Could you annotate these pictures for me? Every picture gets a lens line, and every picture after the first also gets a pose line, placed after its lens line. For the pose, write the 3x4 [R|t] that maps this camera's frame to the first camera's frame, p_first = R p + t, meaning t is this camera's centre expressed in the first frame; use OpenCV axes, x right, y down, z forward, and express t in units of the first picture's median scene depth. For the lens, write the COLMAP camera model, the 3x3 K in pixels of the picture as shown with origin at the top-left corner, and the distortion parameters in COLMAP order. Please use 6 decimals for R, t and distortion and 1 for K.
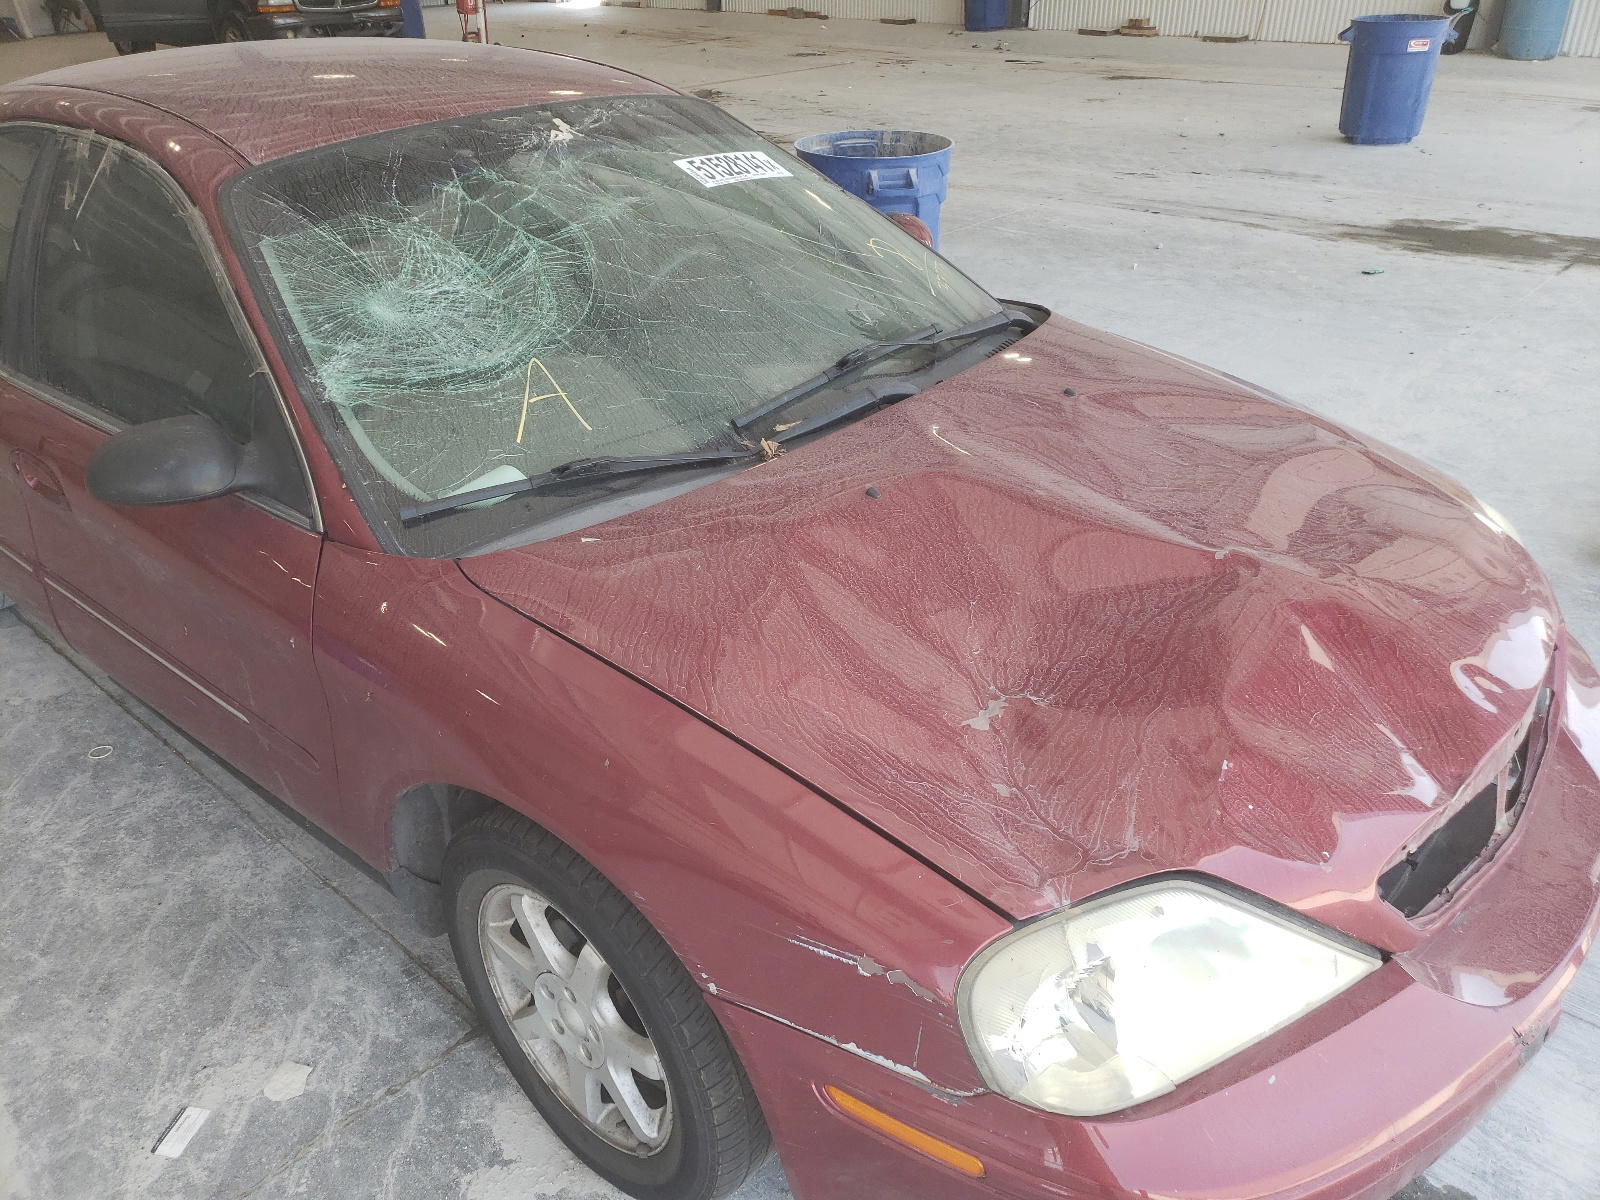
lens RADIAL K [[1303.3, 0, 800.0], [0, 1303.3, 600.0], [0, 0, 1]] dist [-0.038761, 0.088489]
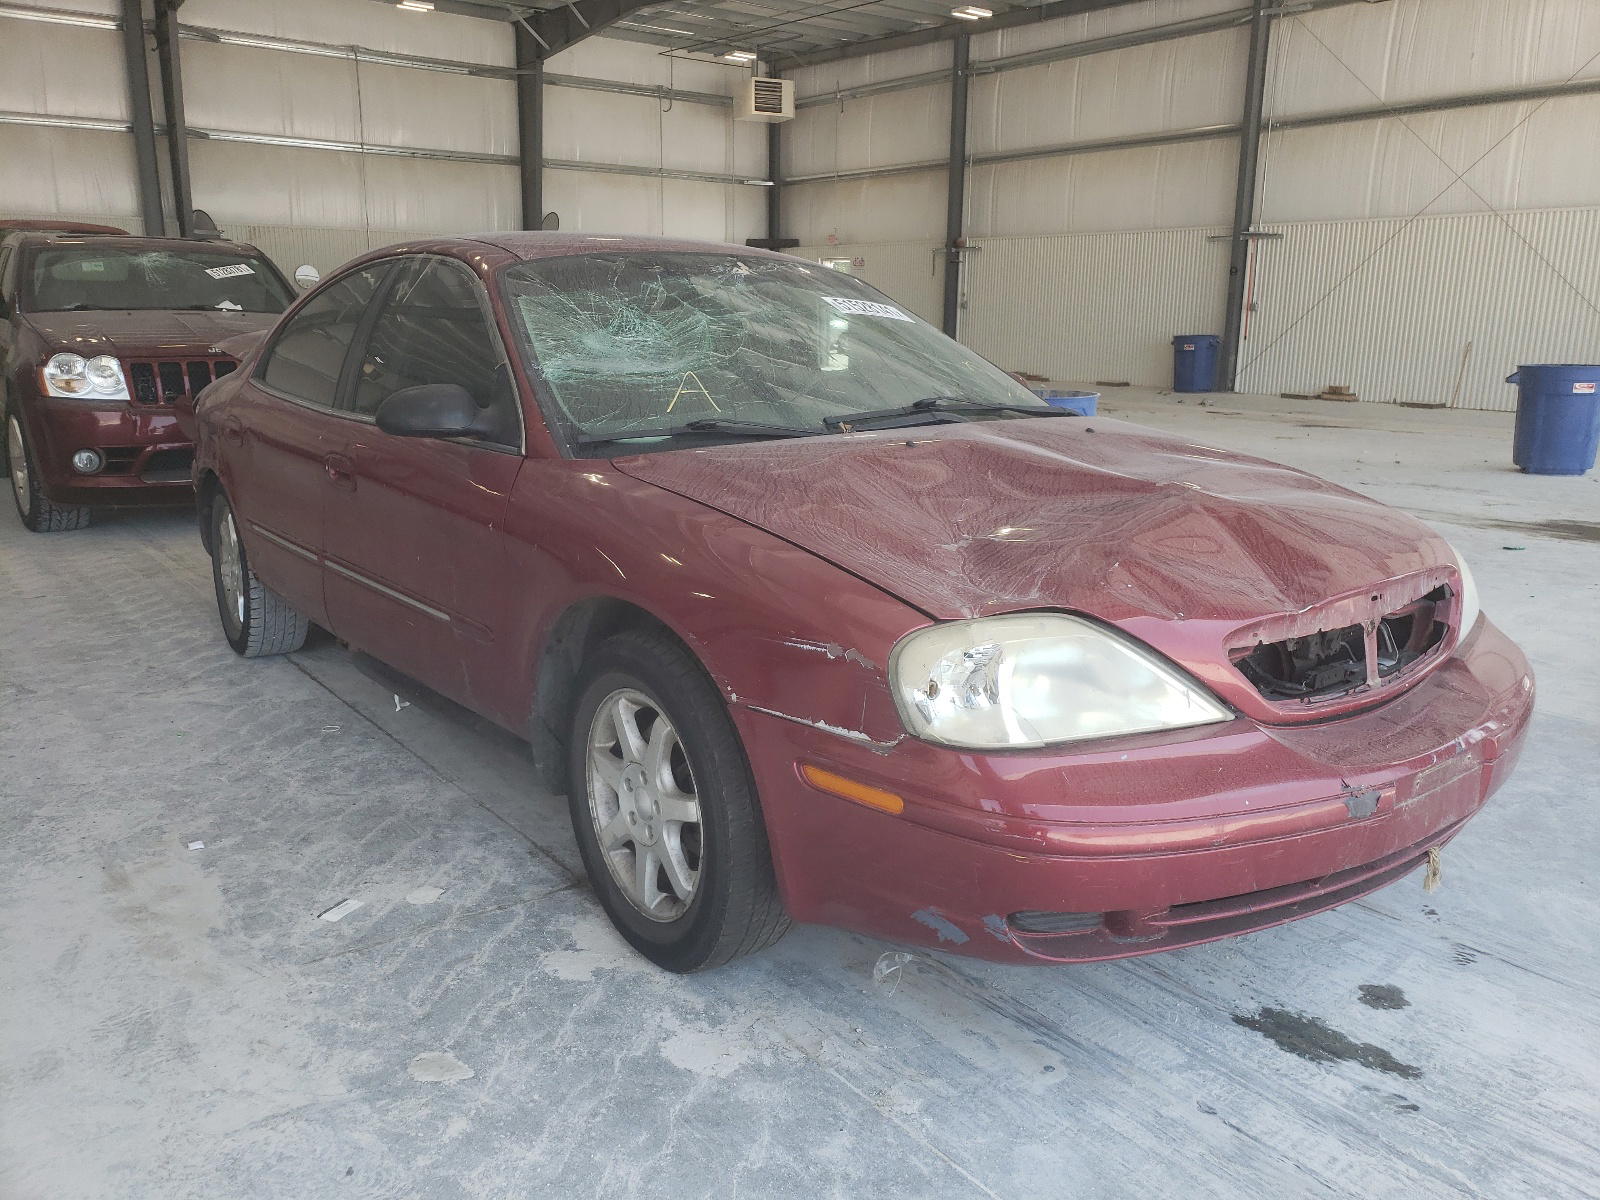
lens RADIAL K [[1256.1, 0, 808.4], [0, 1256.1, 534.8], [0, 0, 1]] dist [-0.004116, 0.013334]
pose [[0.984803, 0.062604, -0.162002, 0.138561], [-0.107154, 0.953095, -0.283070, 0.321120], [0.136682, 0.296127, 0.945318, -0.191975]]
